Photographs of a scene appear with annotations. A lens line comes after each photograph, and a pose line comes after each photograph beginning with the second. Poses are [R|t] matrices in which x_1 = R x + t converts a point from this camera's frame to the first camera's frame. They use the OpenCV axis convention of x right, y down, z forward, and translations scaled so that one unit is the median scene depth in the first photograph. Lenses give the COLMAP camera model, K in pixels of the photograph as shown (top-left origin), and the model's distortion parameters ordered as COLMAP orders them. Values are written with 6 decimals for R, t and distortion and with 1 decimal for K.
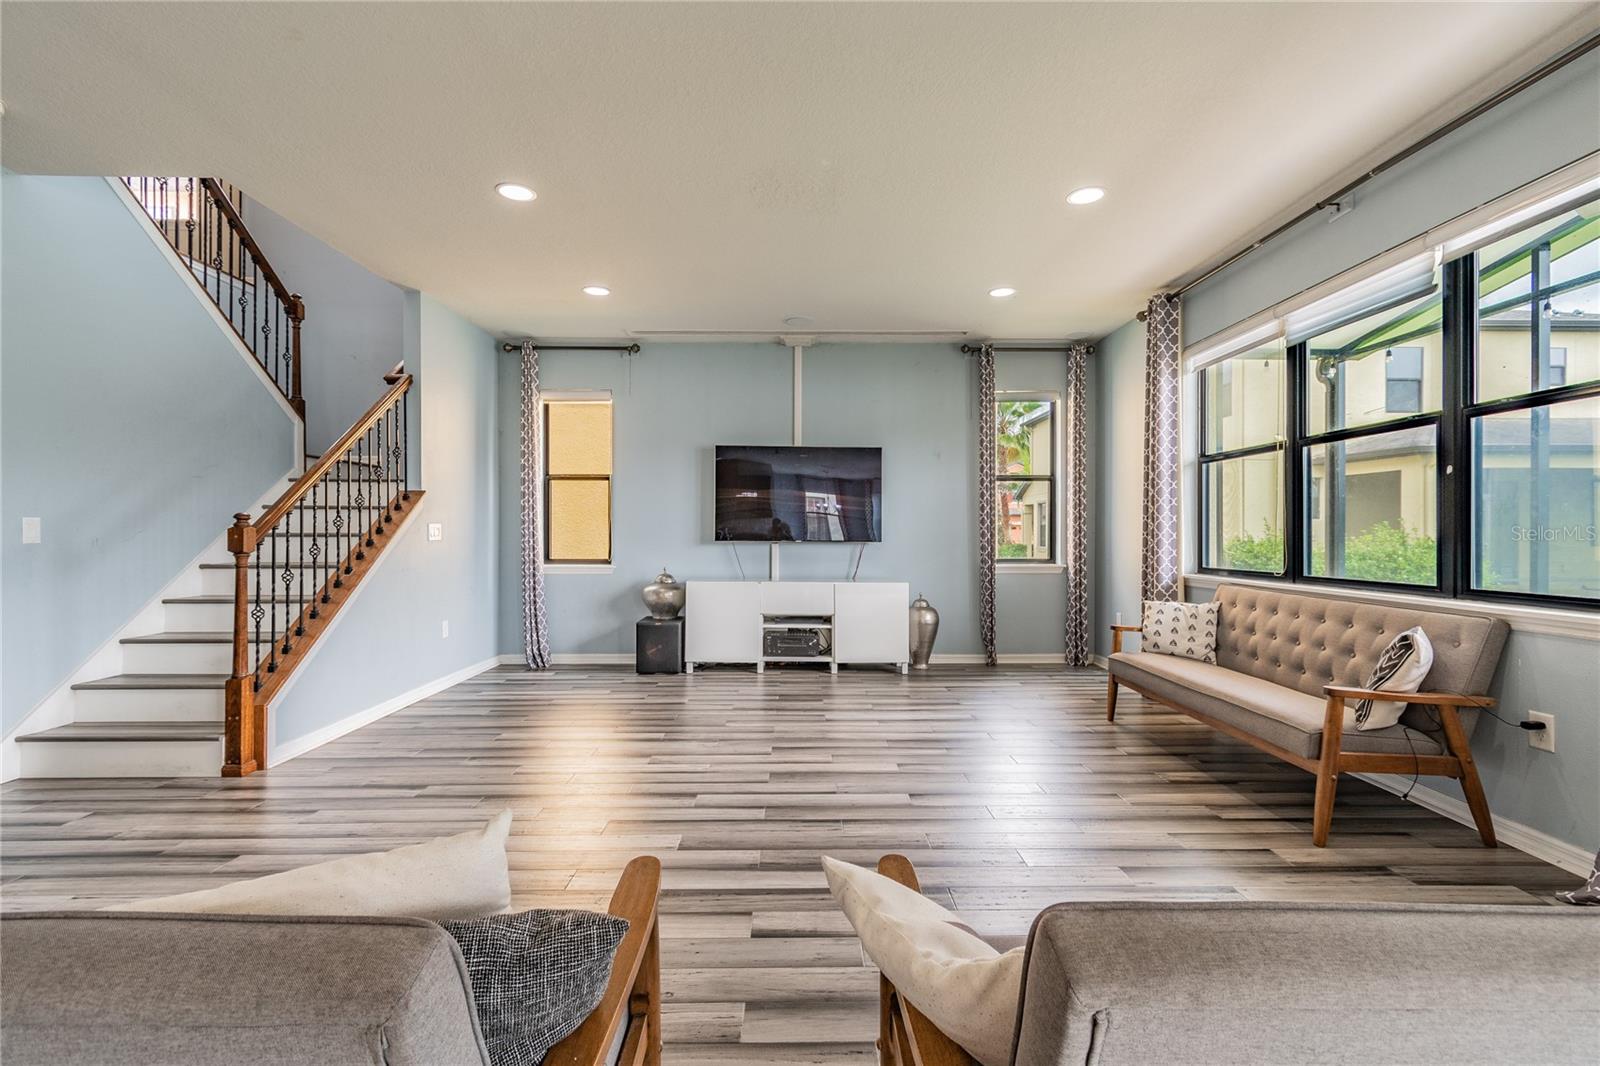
lens RADIAL K [[705.3, 0, 804.3], [0, 705.3, 533.9], [0, 0, 1]] dist [0.003342, -0.001578]
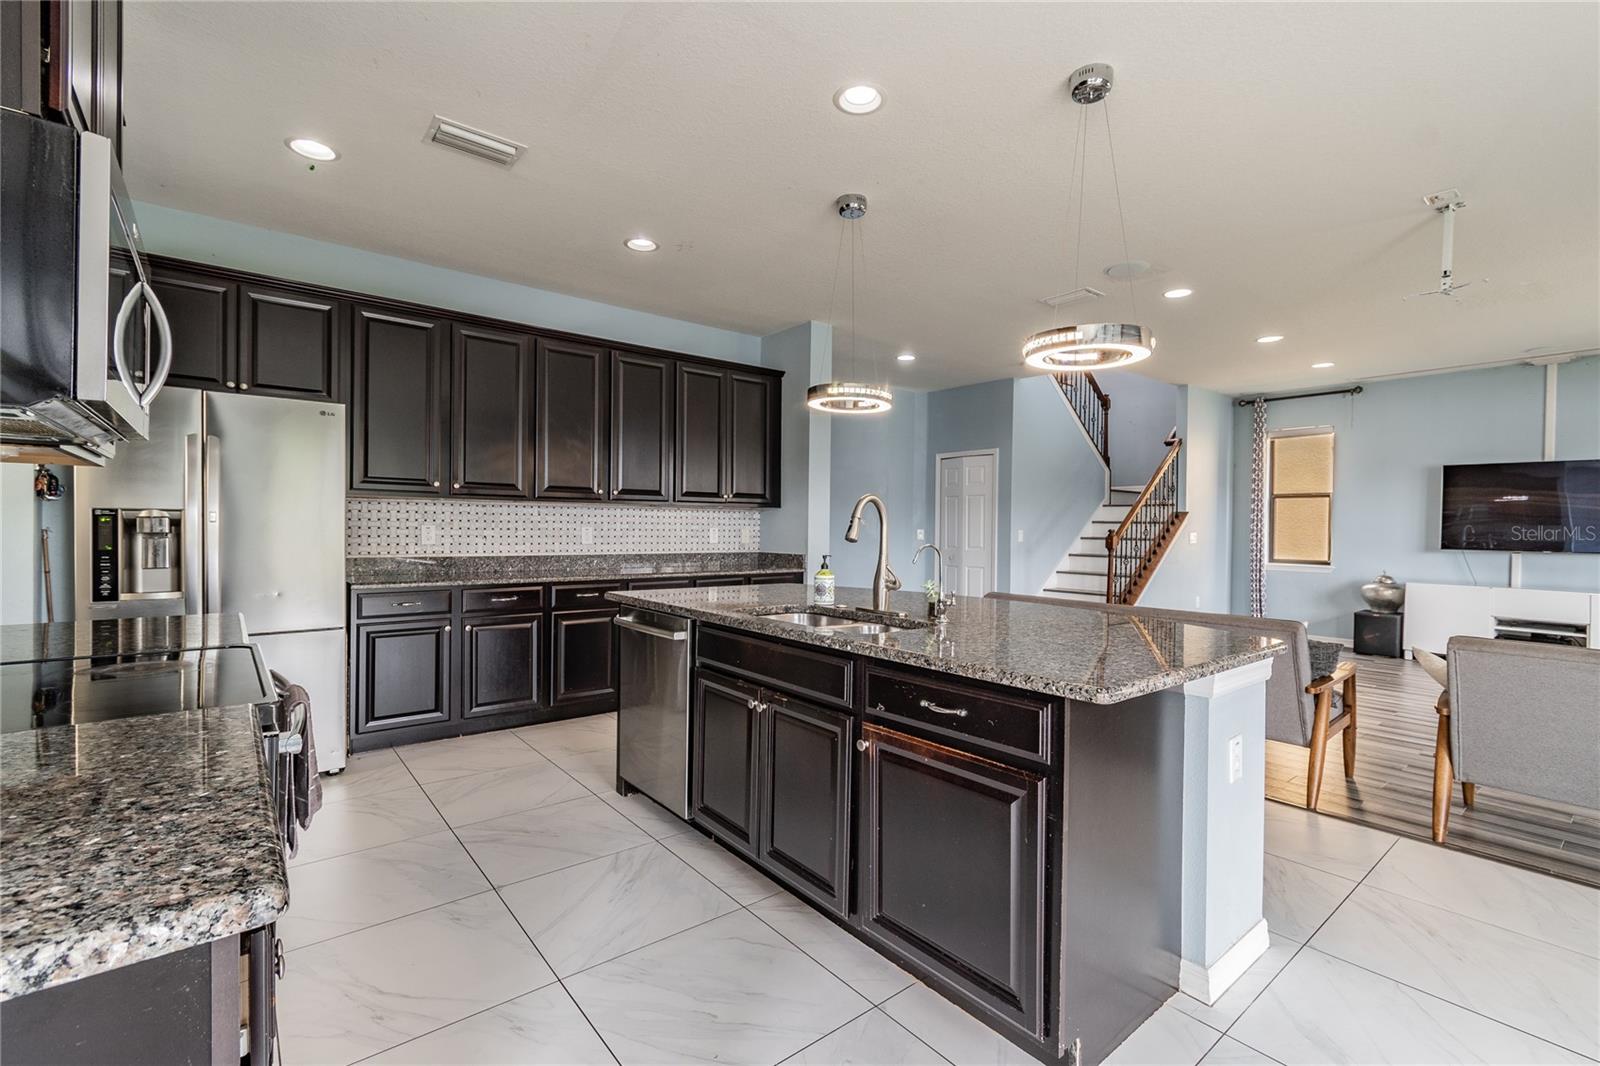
lens RADIAL K [[705.3, 0, 804.3], [0, 705.3, 533.9], [0, 0, 1]] dist [0.003342, -0.001578]
pose [[0.619476, 0.014462, -0.784882, 0.167892], [-0.011143, 0.999892, 0.009630, -0.018440], [0.784937, 0.002781, 0.619570, -0.656120]]
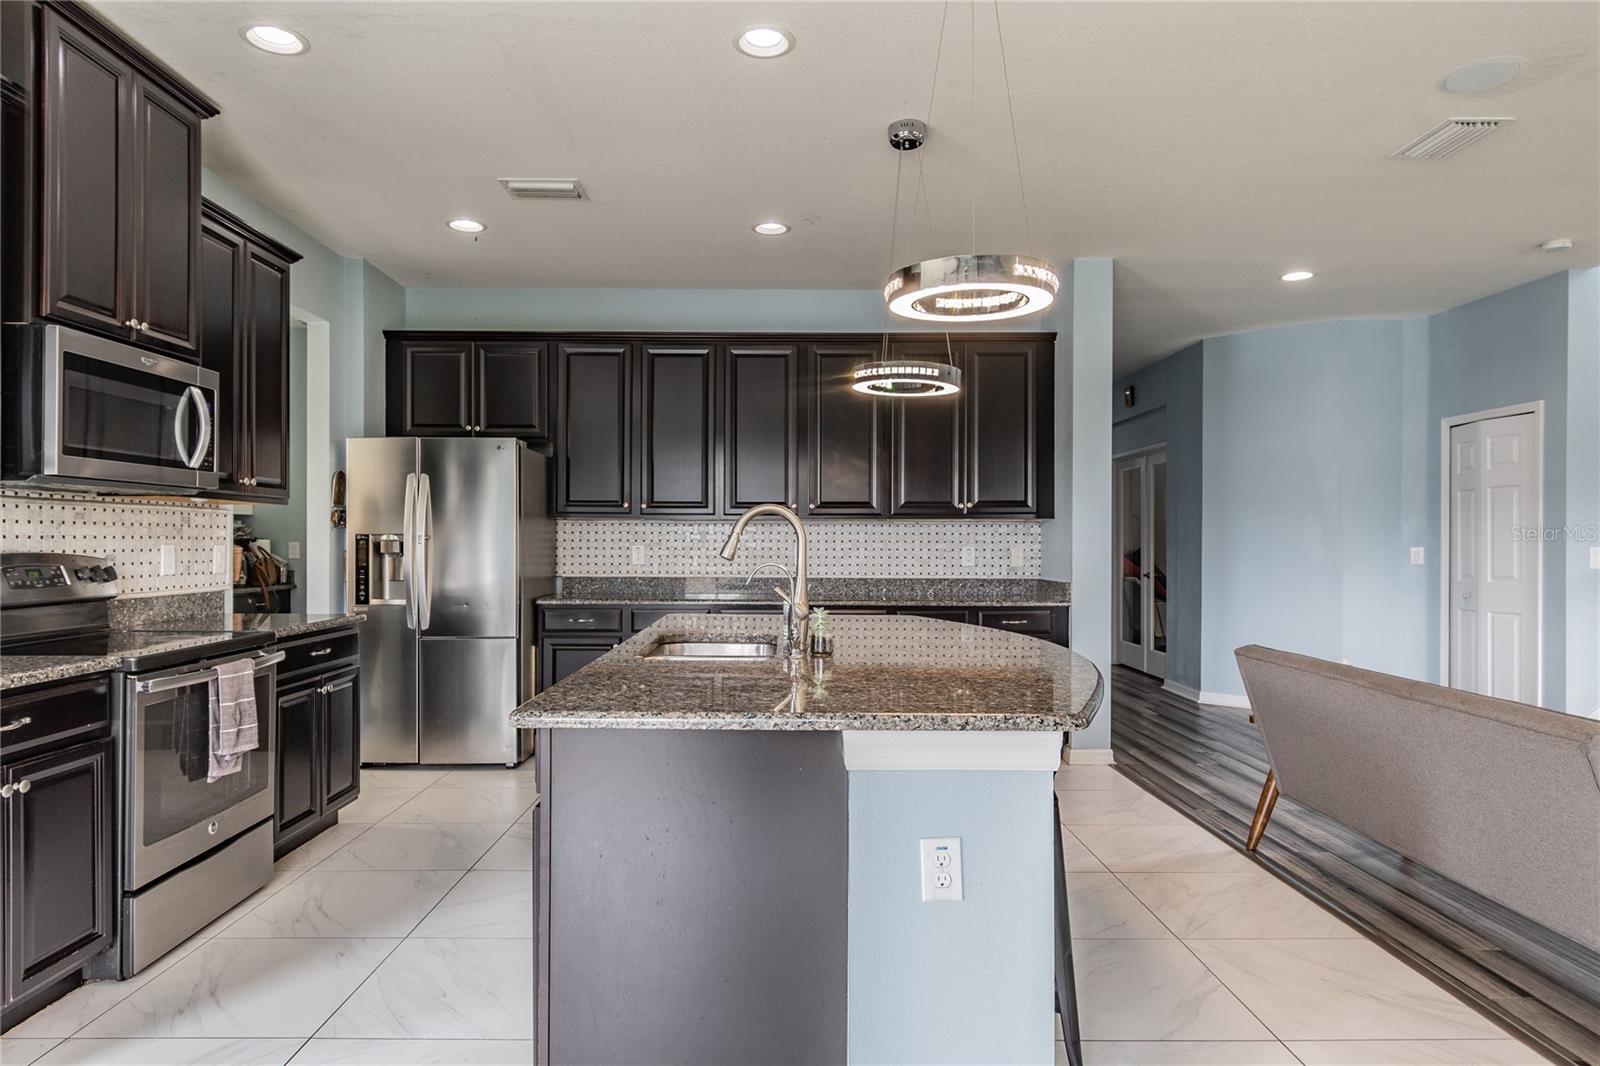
lens RADIAL K [[951.3, 0, 788.2], [0, 951.3, 543.9], [0, 0, 1]] dist [0.001490, -0.003261]
pose [[-0.011072, 0.000228, -0.999939, 0.389824], [-0.002999, 0.999995, 0.000262, -0.018478], [0.999934, 0.003001, -0.011072, -0.261853]]
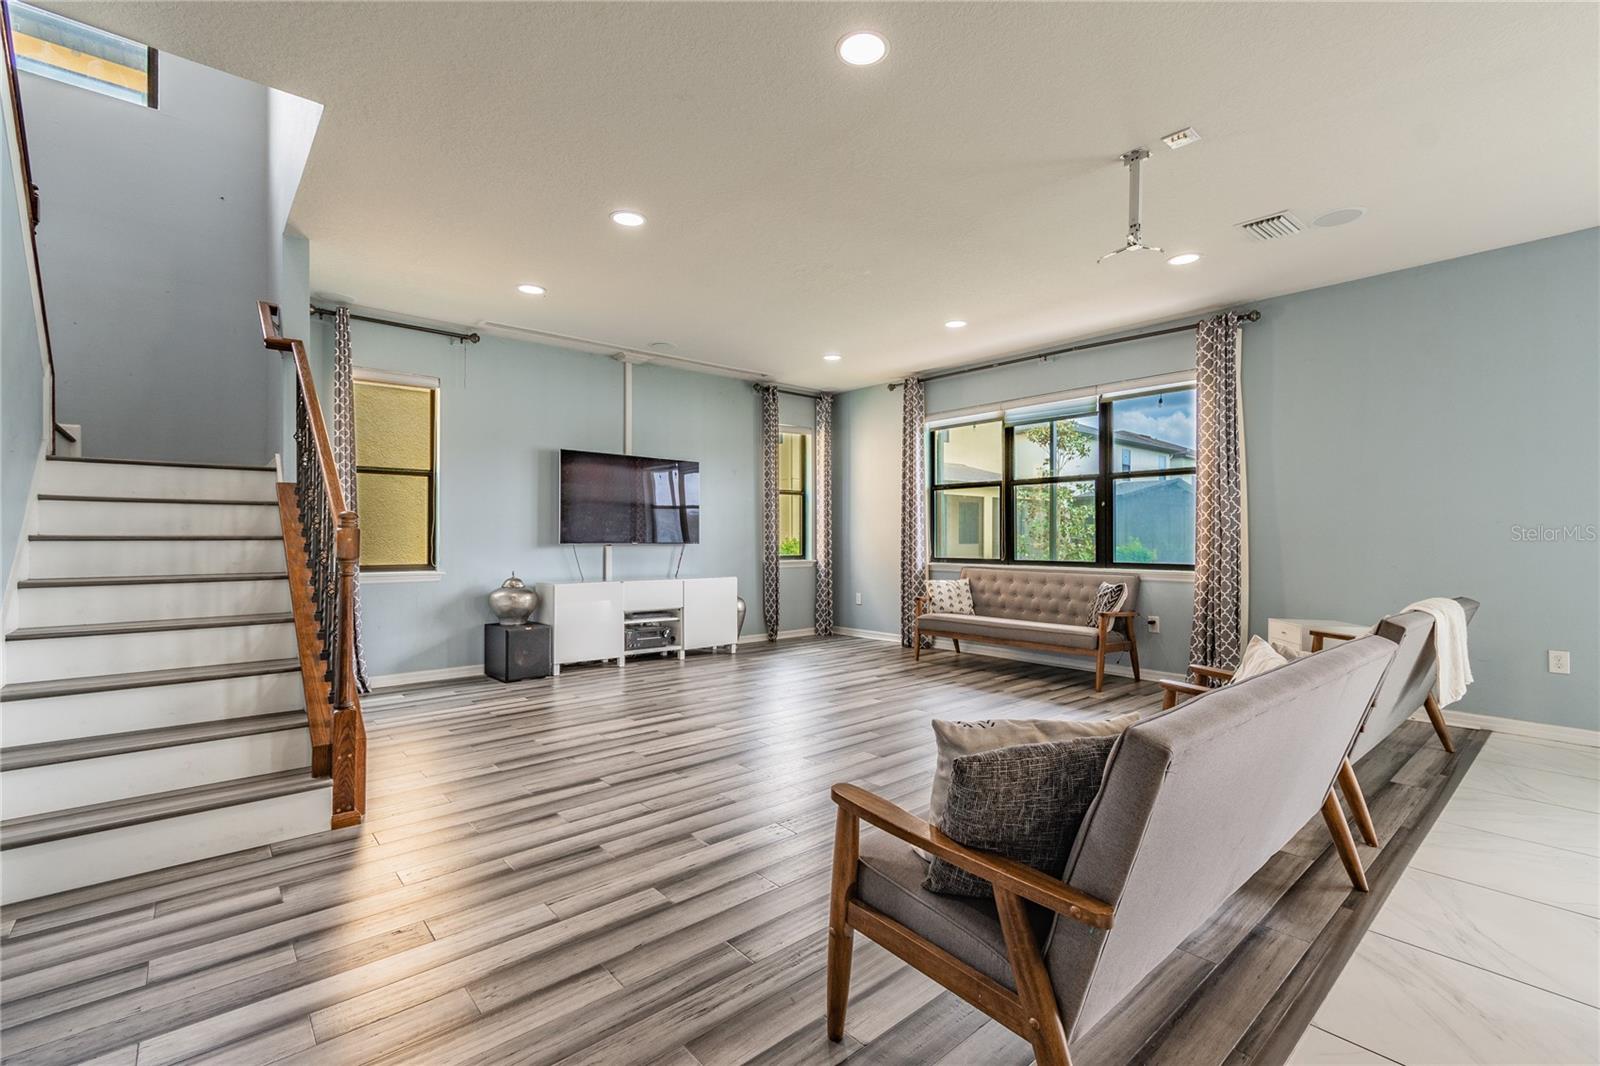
lens RADIAL K [[705.3, 0, 804.3], [0, 705.3, 533.9], [0, 0, 1]] dist [0.003342, -0.001578]
pose [[0.763118, 0.001934, 0.646256, -0.649709], [0.001022, 0.999991, -0.004200, 0.000774], [-0.646258, 0.003865, 0.763109, 0.006047]]
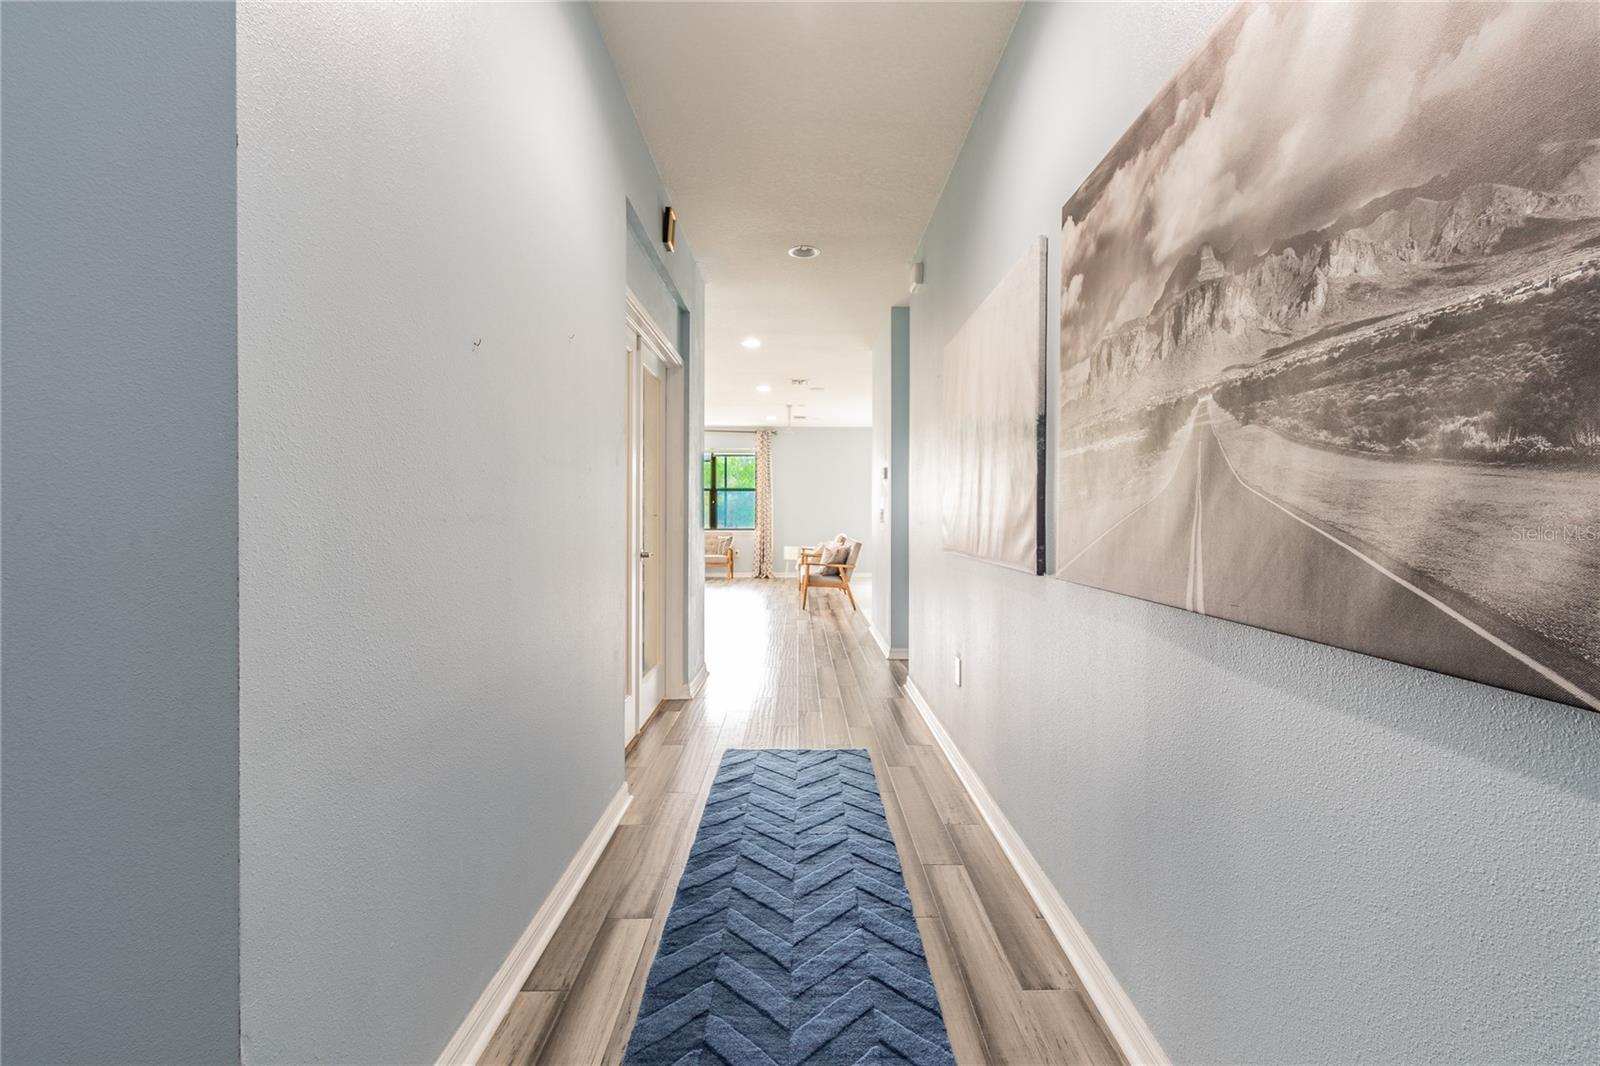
lens RADIAL K [[712.0, 0, 807.7], [0, 712.0, 523.4], [0, 0, 1]] dist [0.001035, -0.000520]
pose [[0.004019, -0.010103, 0.999941, -2.240215], [-0.000702, 0.999949, 0.010105, -0.000569], [-0.999992, -0.000742, 0.004011, 0.236267]]
